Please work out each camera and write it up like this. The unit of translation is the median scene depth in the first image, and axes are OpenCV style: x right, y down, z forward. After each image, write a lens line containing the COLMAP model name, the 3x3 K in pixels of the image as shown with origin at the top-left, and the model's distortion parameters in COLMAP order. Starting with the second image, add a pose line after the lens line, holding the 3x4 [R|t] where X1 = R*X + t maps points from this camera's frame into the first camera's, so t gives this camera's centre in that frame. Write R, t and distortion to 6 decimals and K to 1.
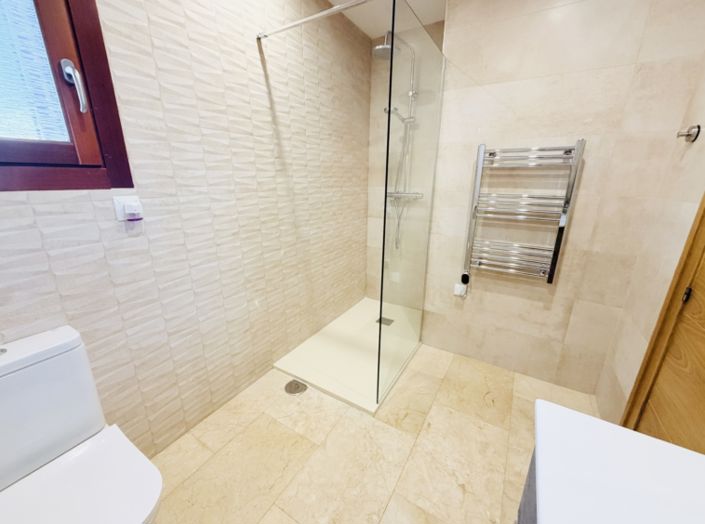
lens RADIAL K [[281.2, 0, 352.4], [0, 281.2, 258.6], [0, 0, 1]] dist [0.000603, -0.000134]
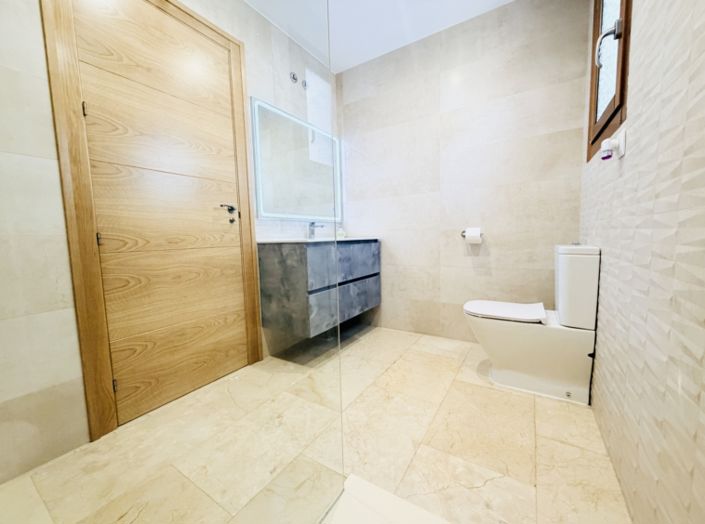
lens RADIAL K [[281.2, 0, 353.5], [0, 281.2, 262.8], [0, 0, 1]] dist [0.000603, -0.000134]
pose [[-0.999606, 0.023711, 0.015039, 0.054825], [0.027674, 0.922507, 0.384988, -0.148288], [-0.004745, 0.385252, -0.922799, 1.500384]]
